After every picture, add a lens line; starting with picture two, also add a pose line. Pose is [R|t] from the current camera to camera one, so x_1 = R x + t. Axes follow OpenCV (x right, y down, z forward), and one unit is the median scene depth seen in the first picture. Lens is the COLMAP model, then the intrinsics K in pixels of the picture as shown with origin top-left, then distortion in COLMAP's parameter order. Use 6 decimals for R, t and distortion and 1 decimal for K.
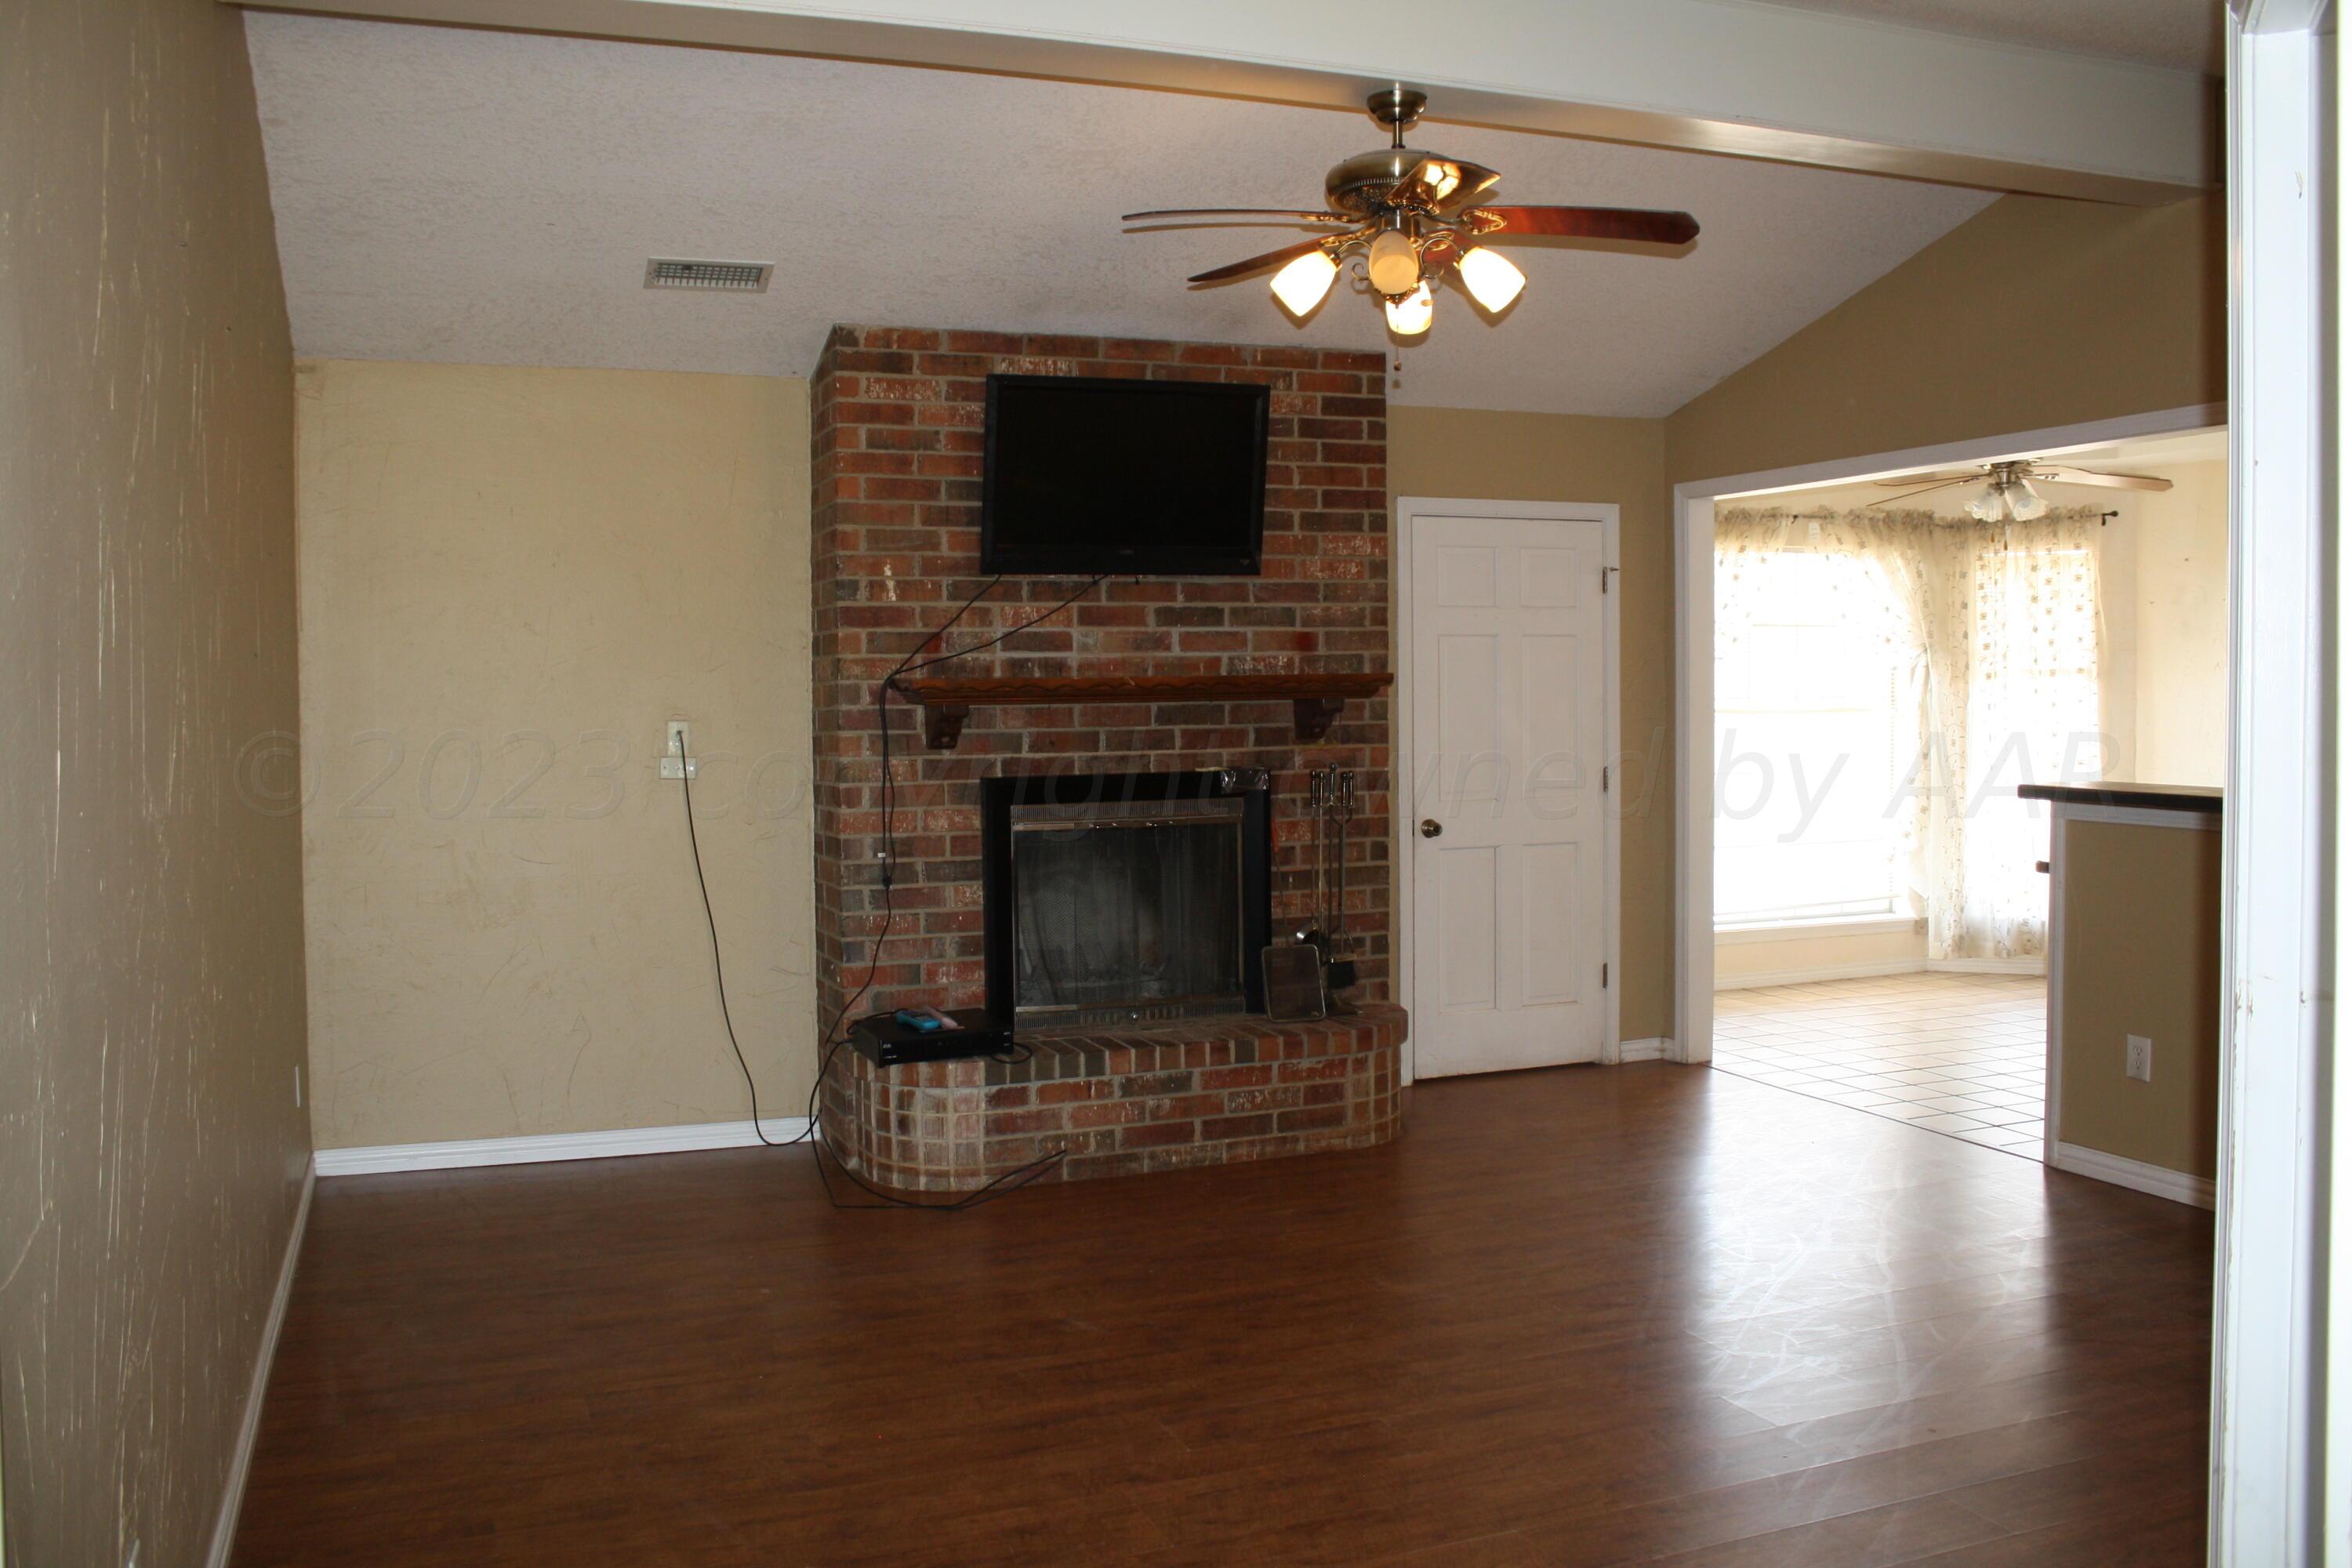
lens RADIAL K [[1964.0, 0, 1174.8], [0, 1964.0, 752.2], [0, 0, 1]] dist [-0.188718, 0.224889]
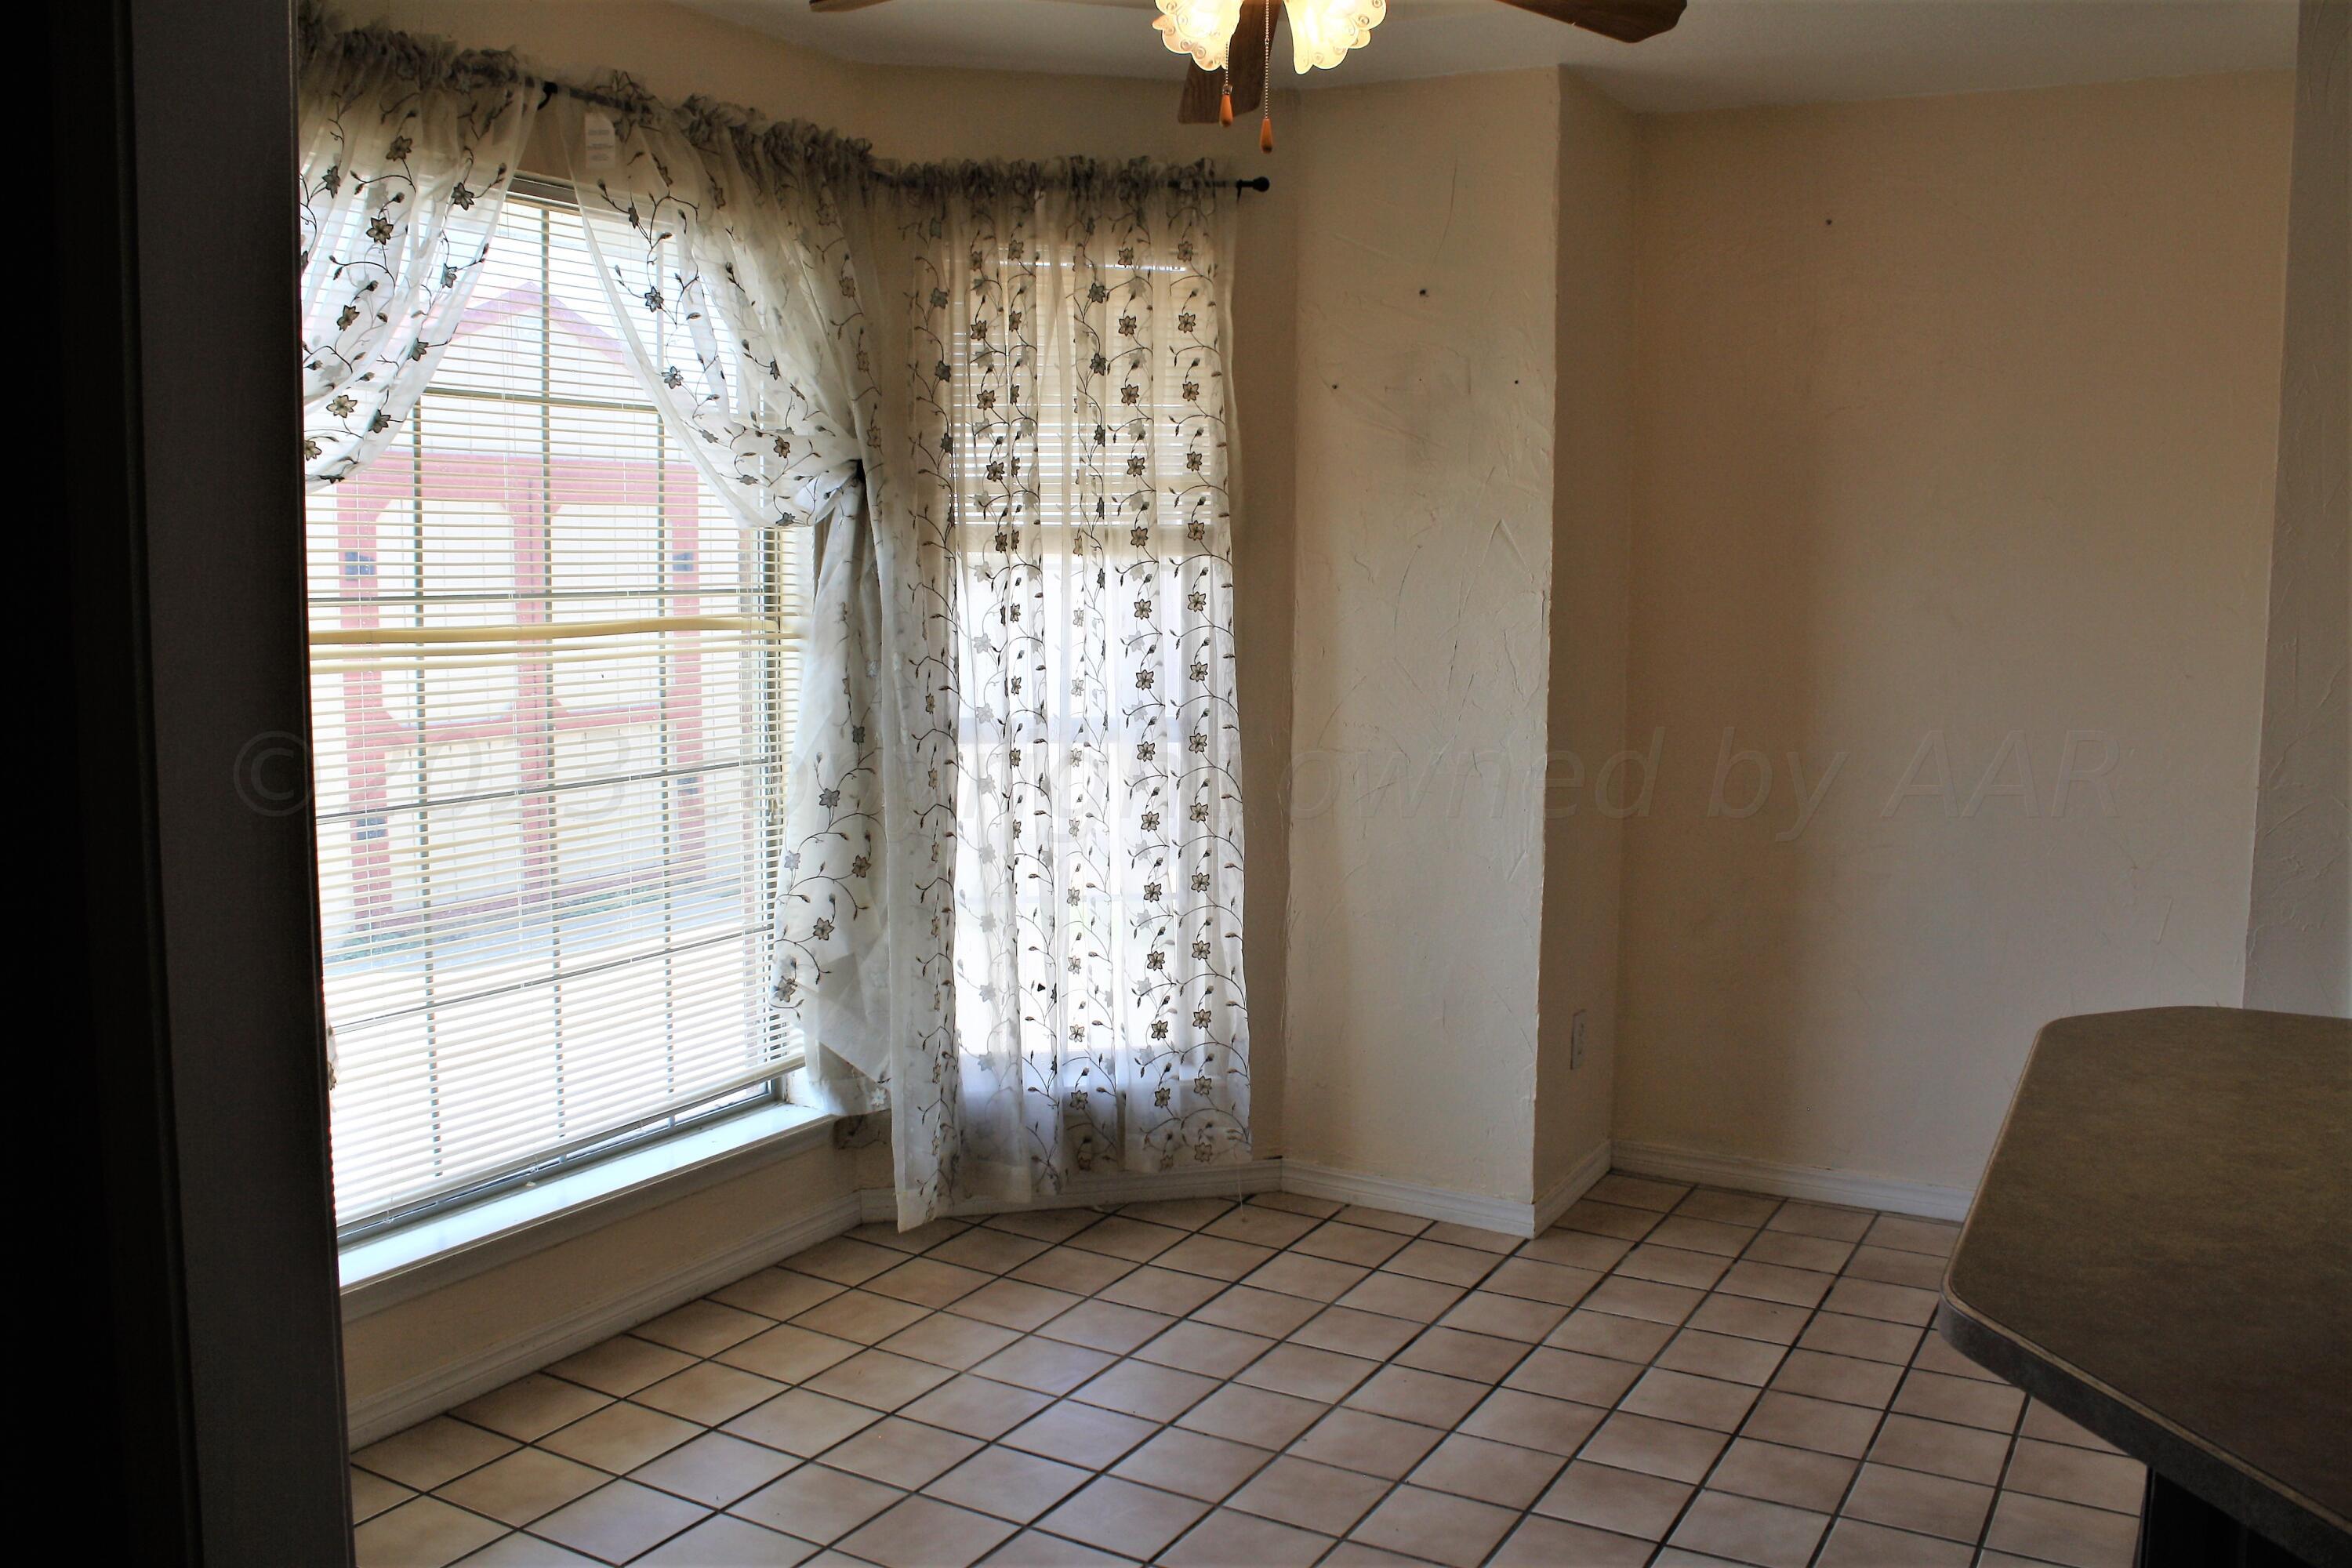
lens RADIAL K [[1964.0, 0, 1174.8], [0, 1964.0, 752.2], [0, 0, 1]] dist [-0.188718, 0.224889]
pose [[0.774967, -0.045882, 0.630334, 0.181410], [0.007479, 0.997957, 0.063446, -0.020643], [-0.631957, -0.044455, 0.773727, 0.639285]]
